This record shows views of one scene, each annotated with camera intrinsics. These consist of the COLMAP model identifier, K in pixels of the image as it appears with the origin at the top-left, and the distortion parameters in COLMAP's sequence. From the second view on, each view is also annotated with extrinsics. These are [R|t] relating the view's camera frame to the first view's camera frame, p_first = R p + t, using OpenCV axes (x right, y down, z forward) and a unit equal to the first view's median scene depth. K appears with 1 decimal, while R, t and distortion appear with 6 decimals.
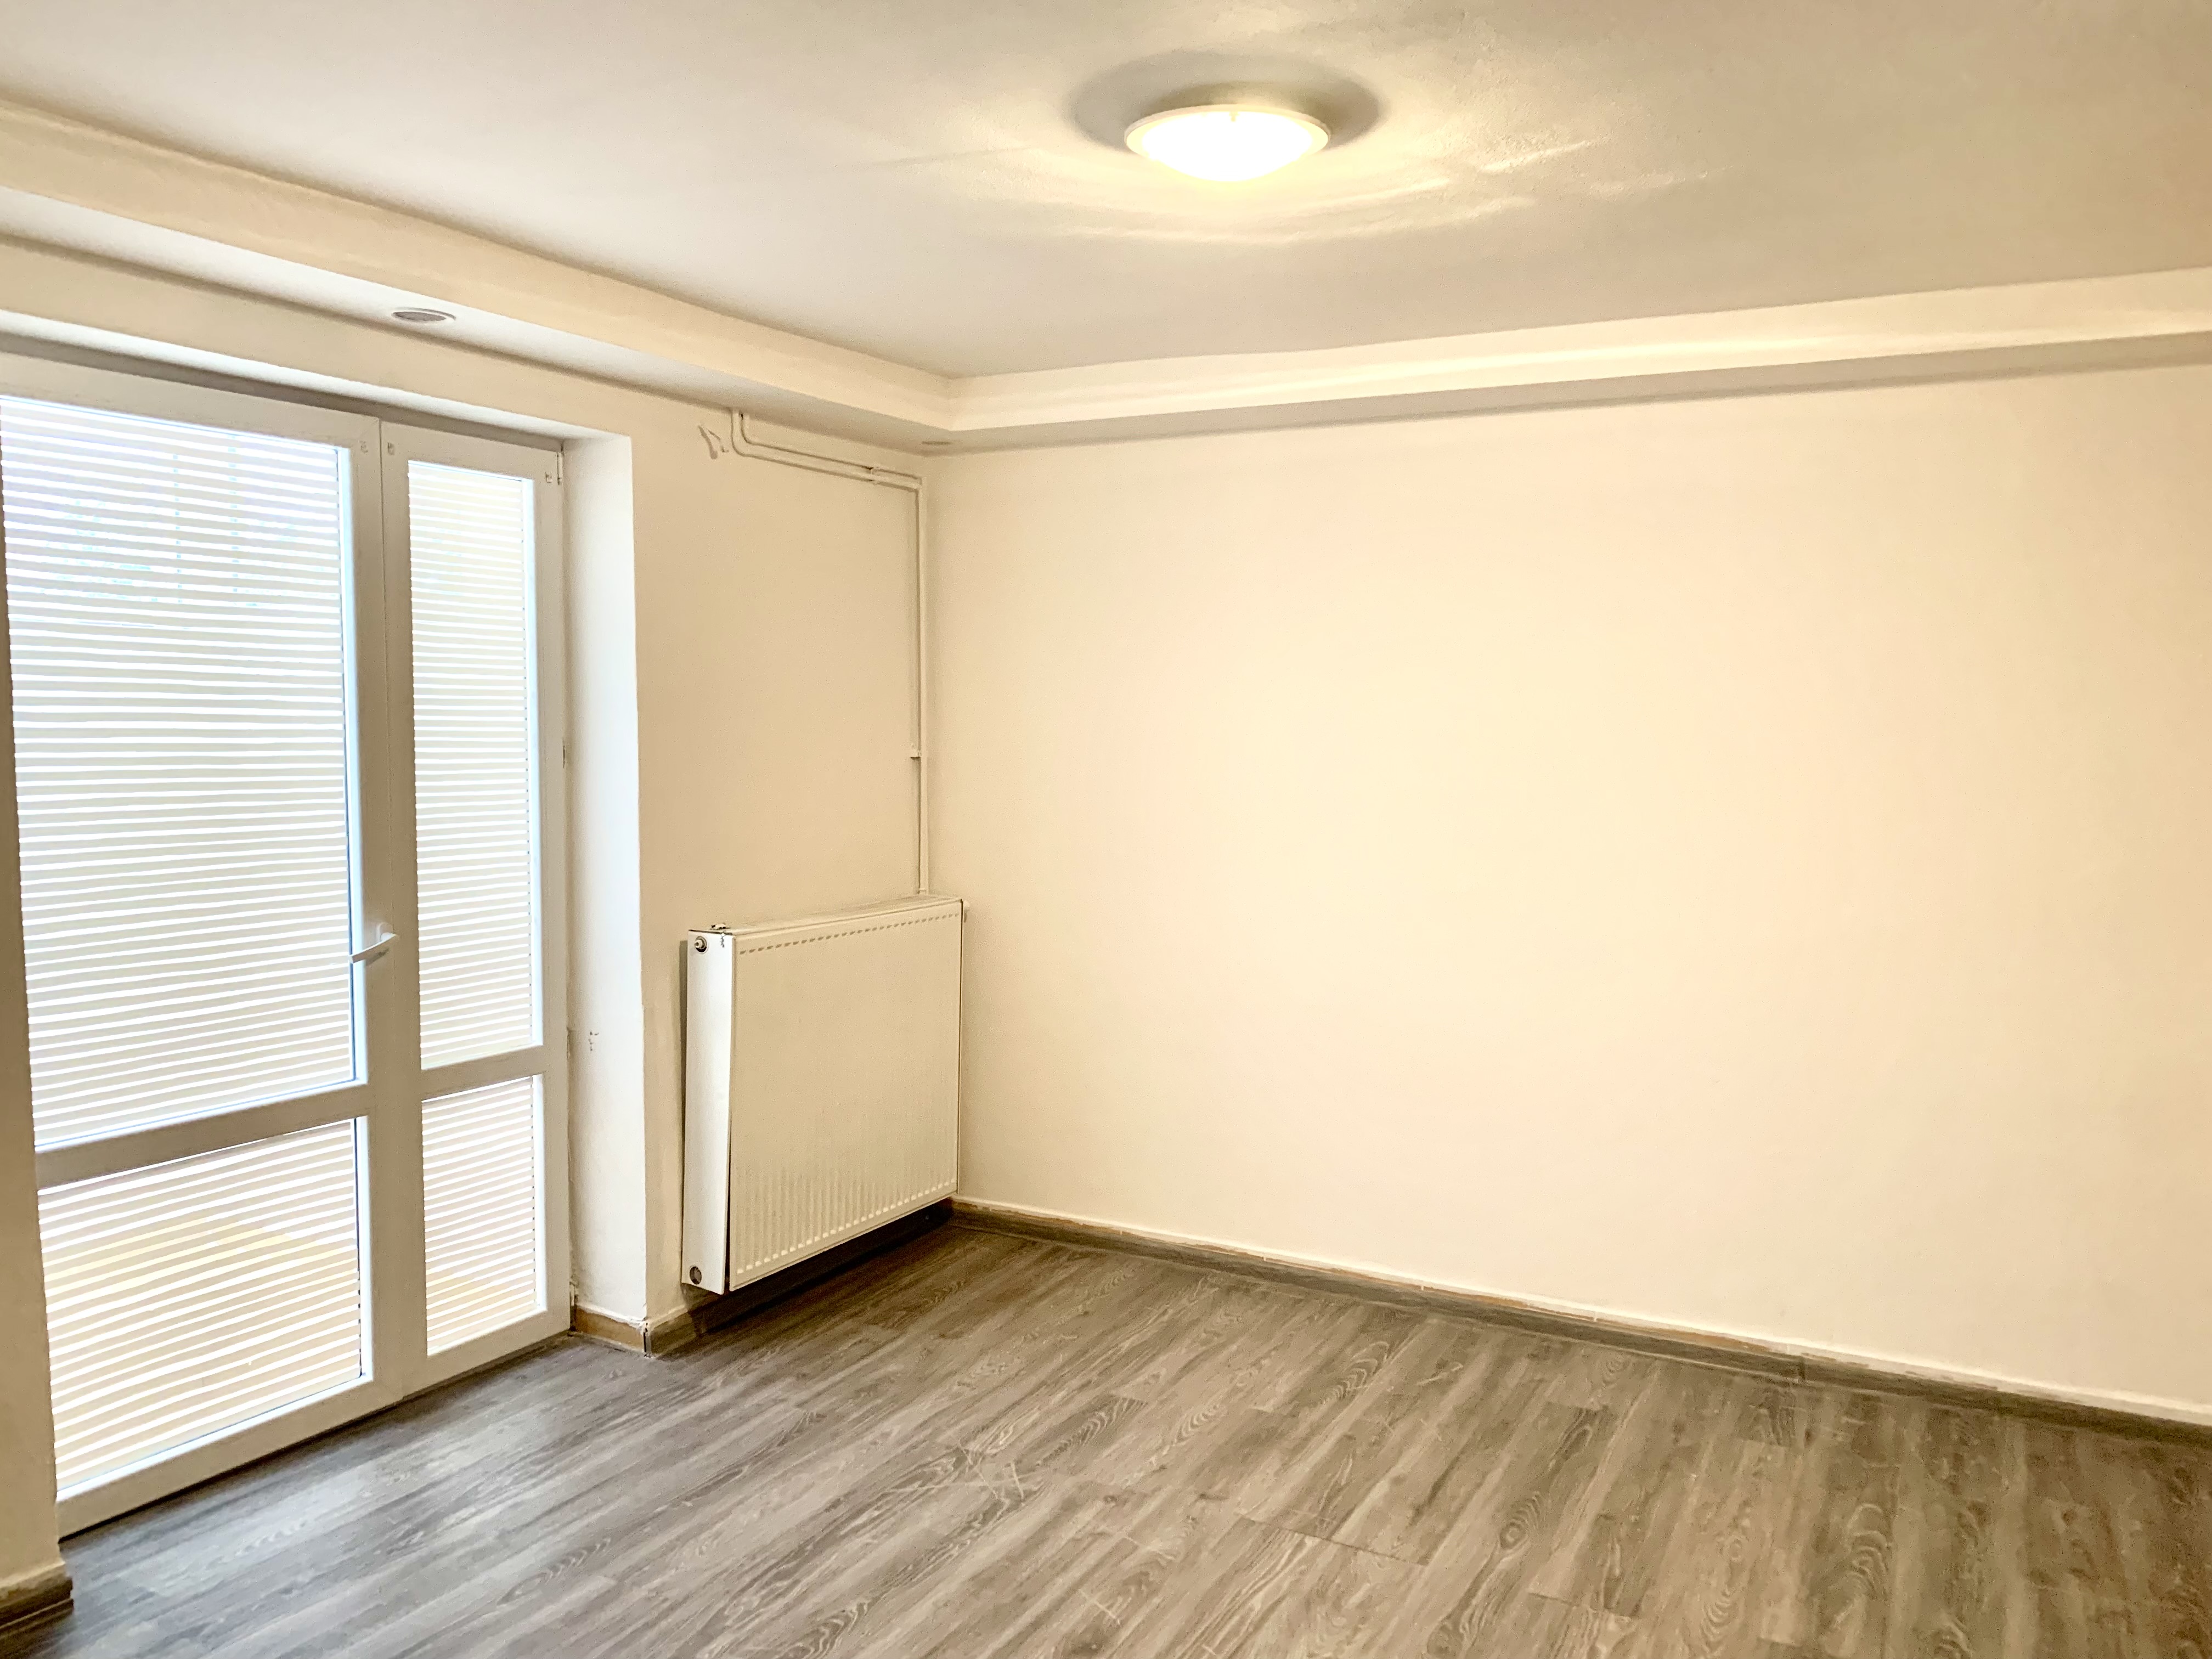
lens RADIAL K [[1727.7, 0, 1106.0], [0, 1727.7, 829.5], [0, 0, 1]] dist [0.029935, -0.034194]
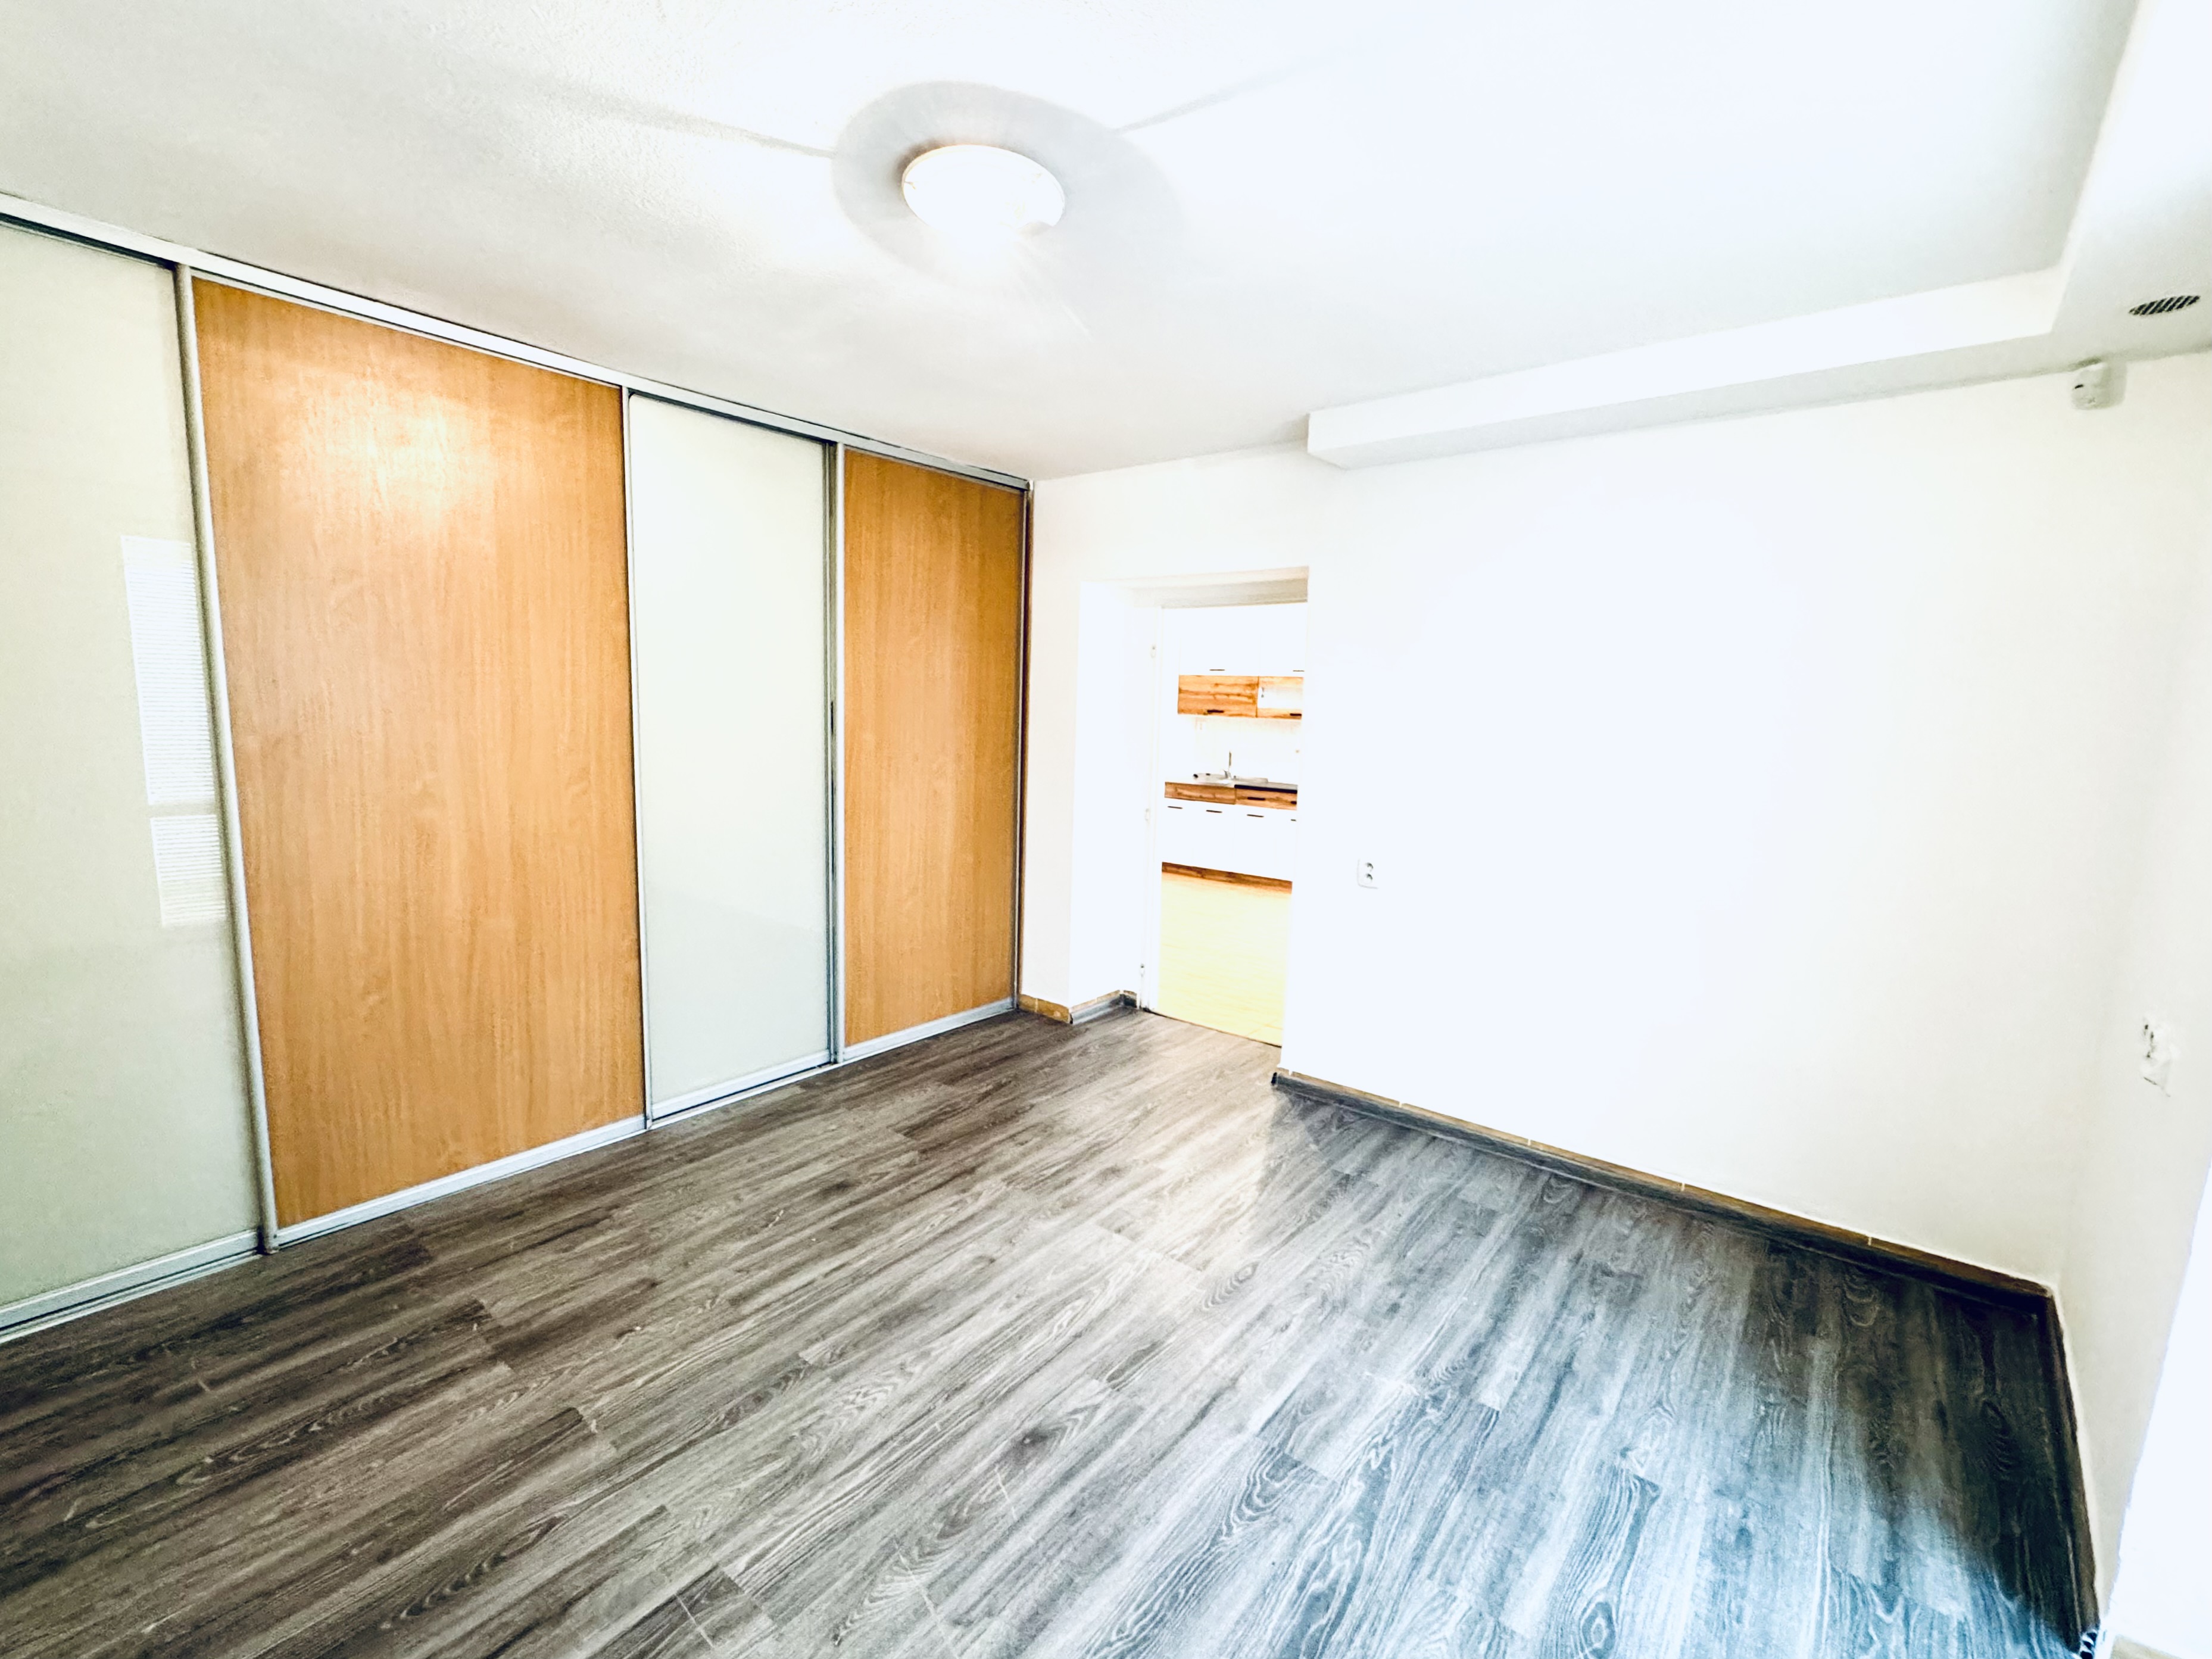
lens RADIAL K [[961.7, 0, 1099.9], [0, 961.7, 831.9], [0, 0, 1]] dist [-0.003193, 0.000031]
pose [[-0.982131, -0.062212, 0.177620, -0.116875], [-0.026334, 0.979926, 0.197613, -0.058787], [-0.186349, 0.189404, -0.964054, 1.227750]]
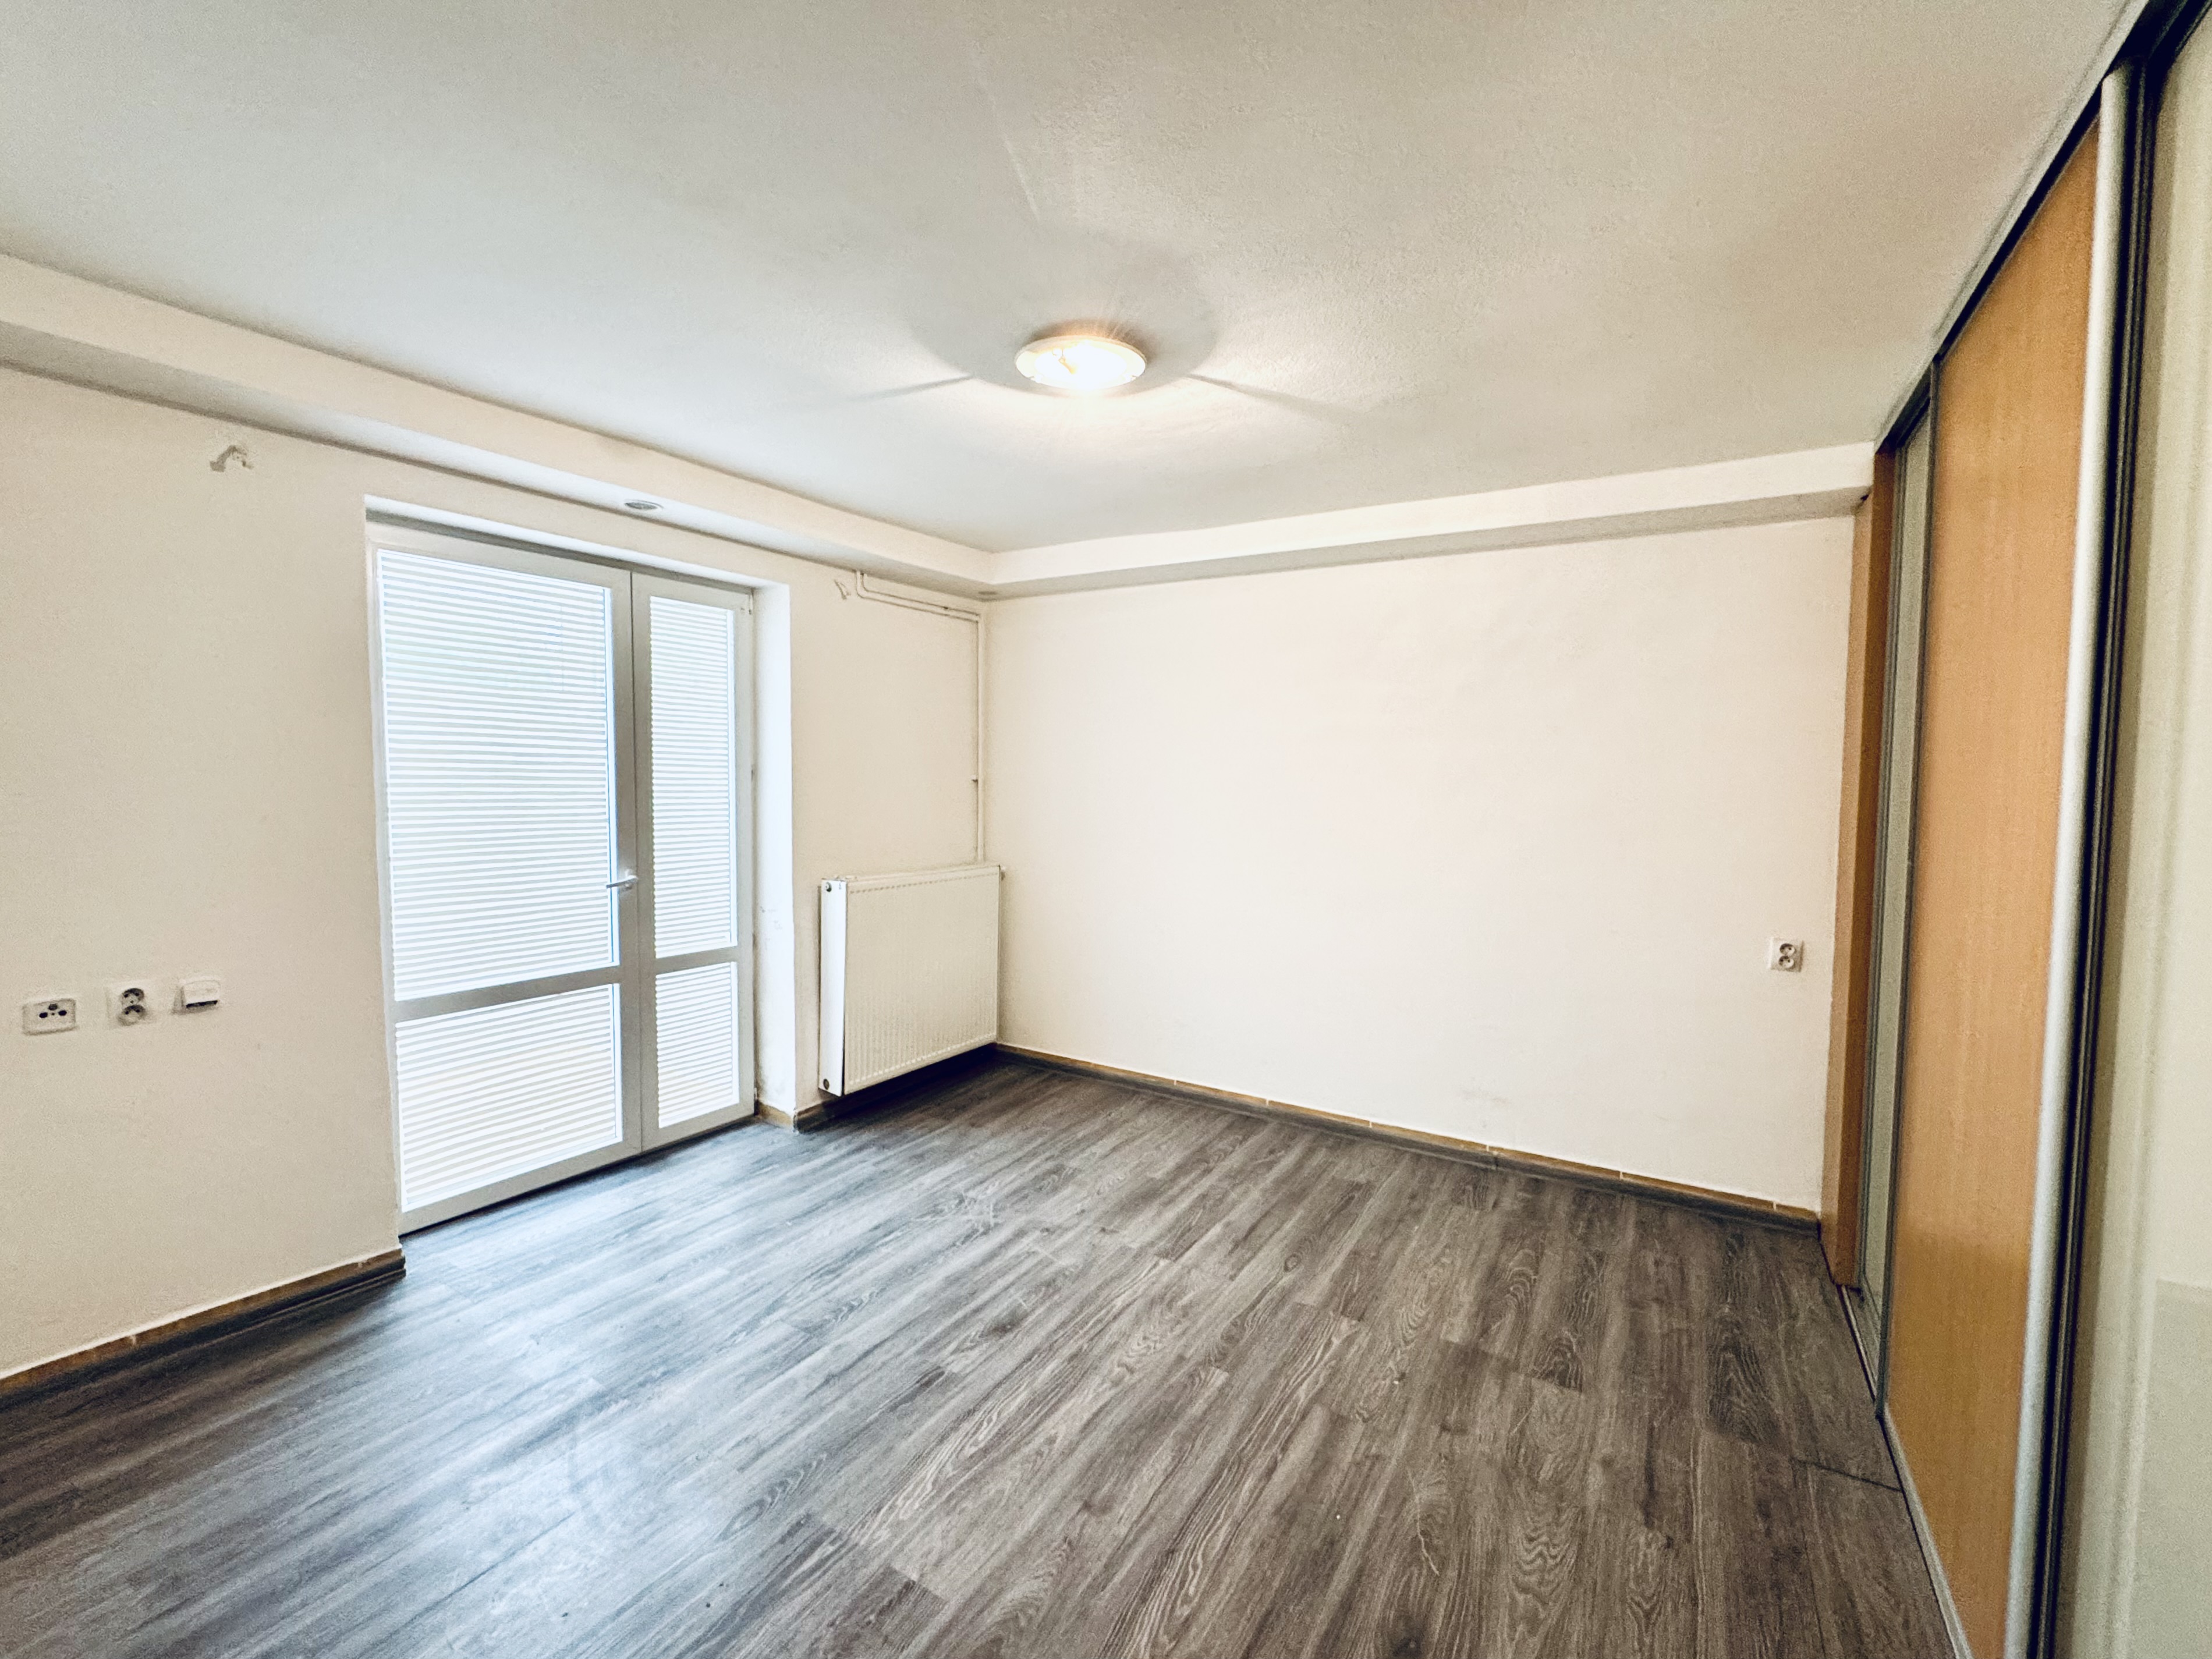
lens RADIAL K [[961.7, 0, 1099.9], [0, 961.7, 831.9], [0, 0, 1]] dist [-0.003193, 0.000031]
pose [[0.997599, 0.008163, -0.068778, 0.104710], [-0.008711, 0.999933, -0.007663, 0.020560], [0.068711, 0.008244, 0.997603, 0.102133]]
